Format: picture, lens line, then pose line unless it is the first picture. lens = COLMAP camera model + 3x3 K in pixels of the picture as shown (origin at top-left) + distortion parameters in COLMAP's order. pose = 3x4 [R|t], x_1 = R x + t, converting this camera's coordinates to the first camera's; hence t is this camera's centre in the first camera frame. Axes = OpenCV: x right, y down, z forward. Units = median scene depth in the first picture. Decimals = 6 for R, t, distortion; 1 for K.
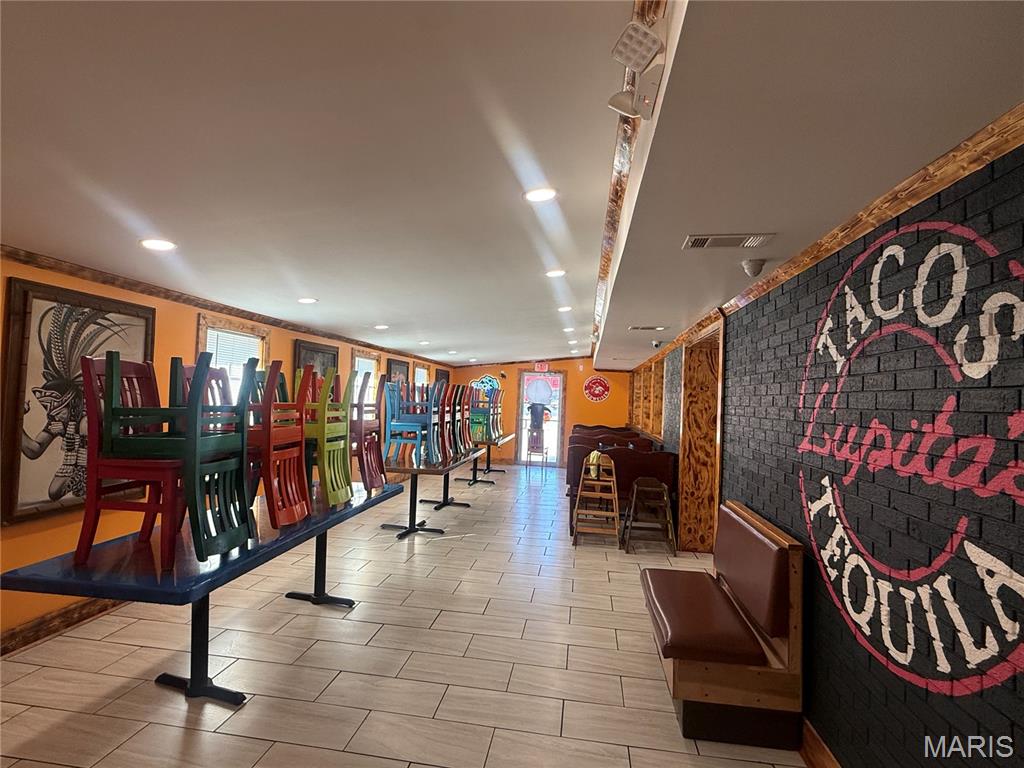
lens RADIAL K [[514.7, 0, 512.0], [0, 514.7, 390.5], [0, 0, 1]] dist [0.002303, 0.000273]
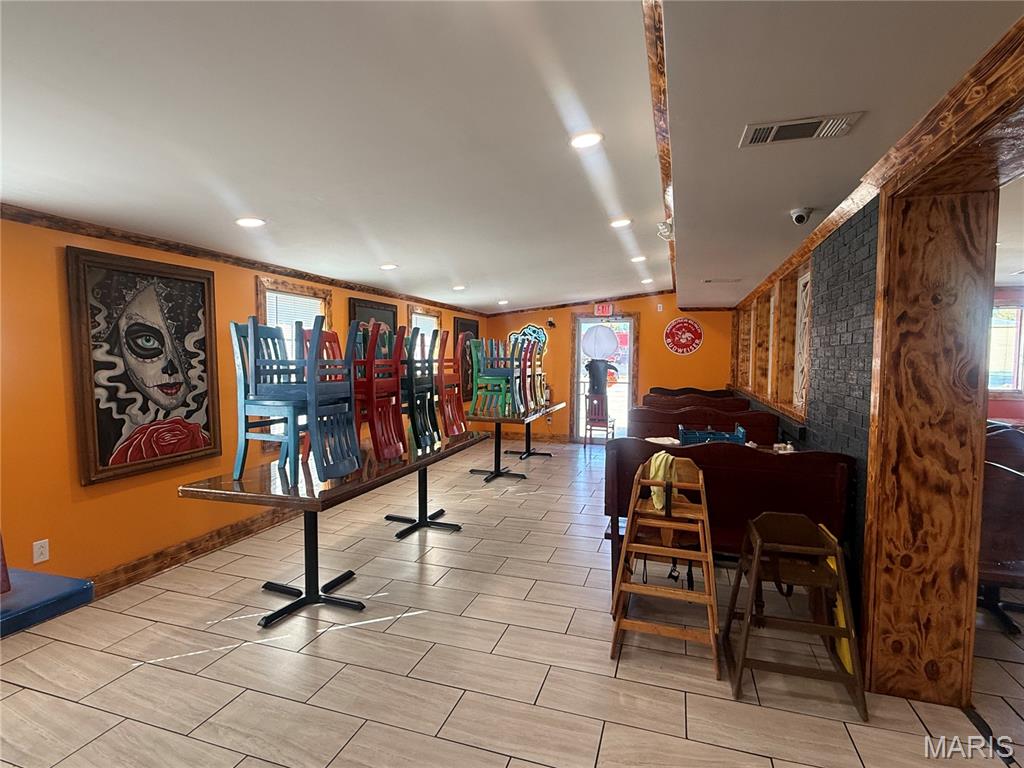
lens RADIAL K [[514.7, 0, 512.0], [0, 514.7, 390.5], [0, 0, 1]] dist [0.002303, 0.000273]
pose [[0.984473, -0.023583, -0.173945, 0.068419], [0.036469, 0.996791, 0.071258, 0.015184], [0.171706, -0.076495, 0.982174, 0.324579]]
